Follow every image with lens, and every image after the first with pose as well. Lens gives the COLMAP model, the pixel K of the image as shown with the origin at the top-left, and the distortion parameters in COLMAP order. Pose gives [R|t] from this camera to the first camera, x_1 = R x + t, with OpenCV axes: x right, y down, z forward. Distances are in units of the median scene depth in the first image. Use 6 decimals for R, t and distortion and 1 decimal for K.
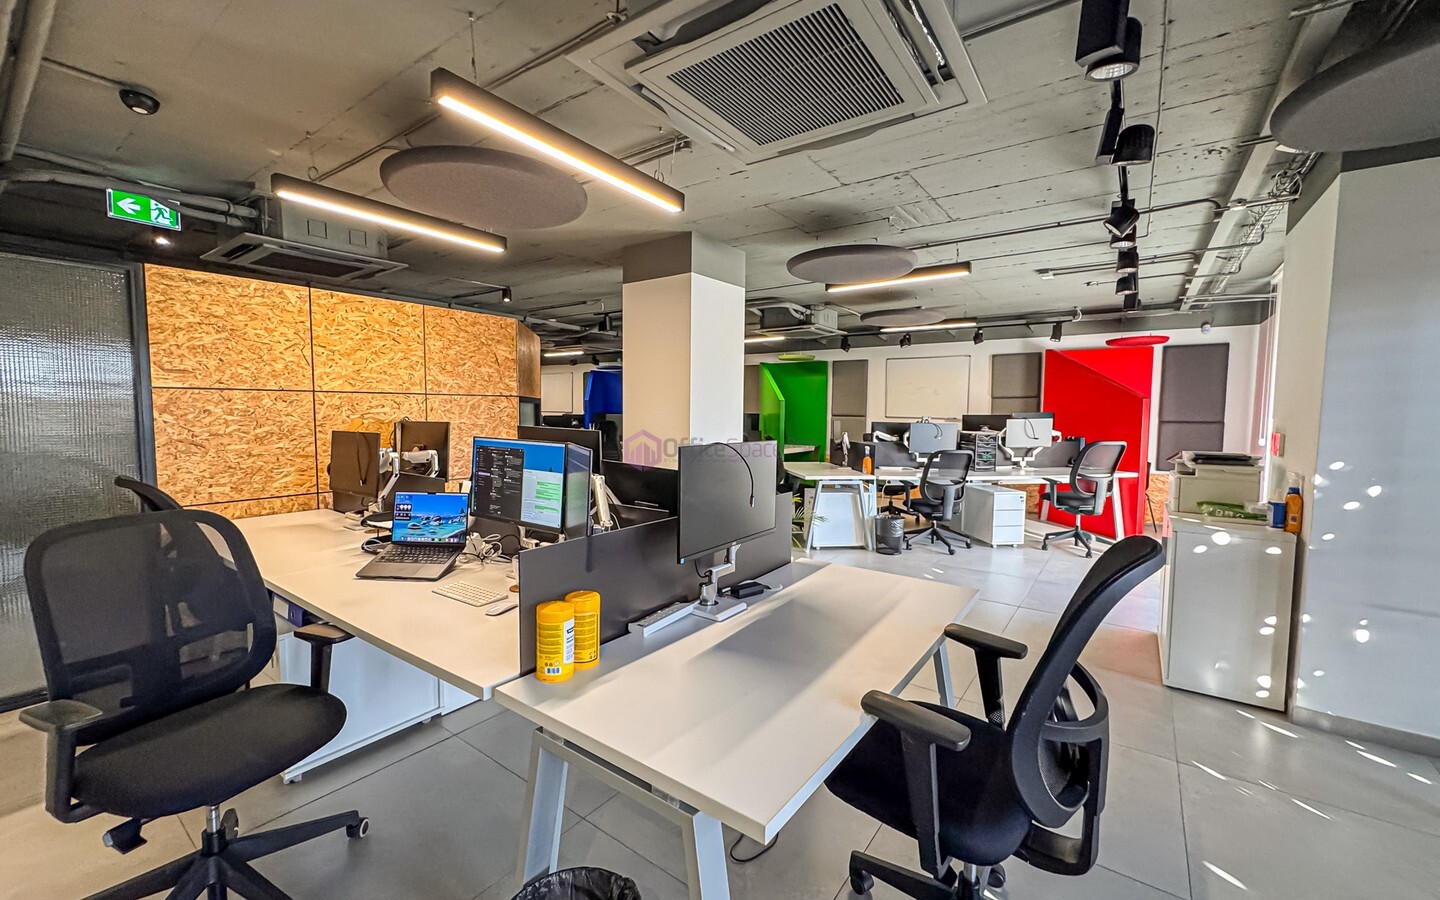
lens RADIAL K [[573.9, 0, 716.2], [0, 573.9, 448.9], [0, 0, 1]] dist [-0.002923, 0.000074]
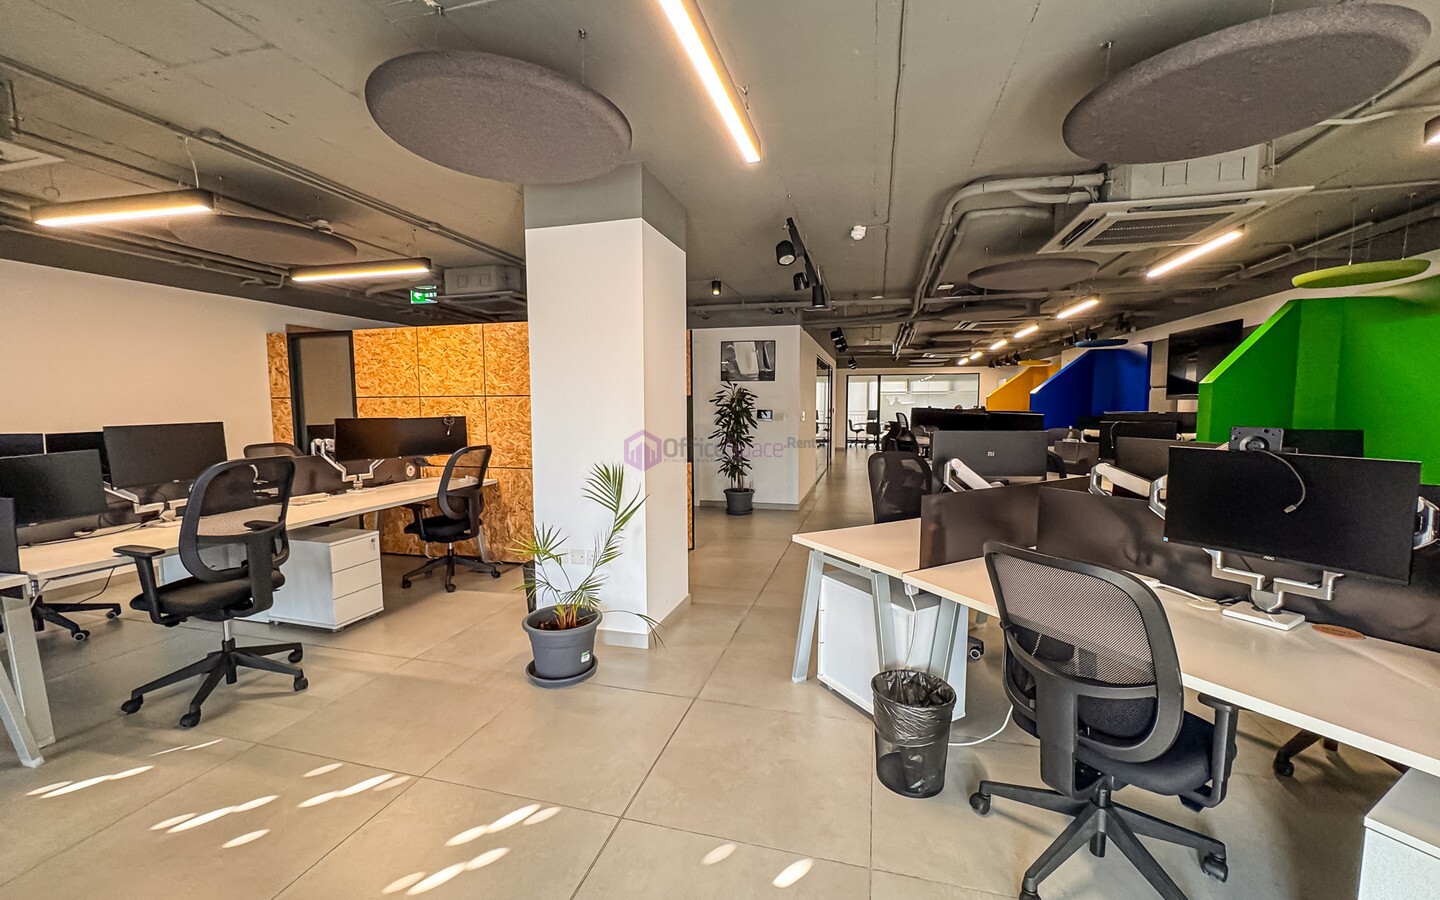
lens RADIAL K [[573.9, 0, 723.6], [0, 573.9, 454.2], [0, 0, 1]] dist [-0.002923, 0.000074]
pose [[0.367229, 0.073734, -0.927203, 0.869335], [-0.056473, 0.996781, 0.056900, -0.072065], [0.928415, 0.031466, 0.370211, 1.060909]]
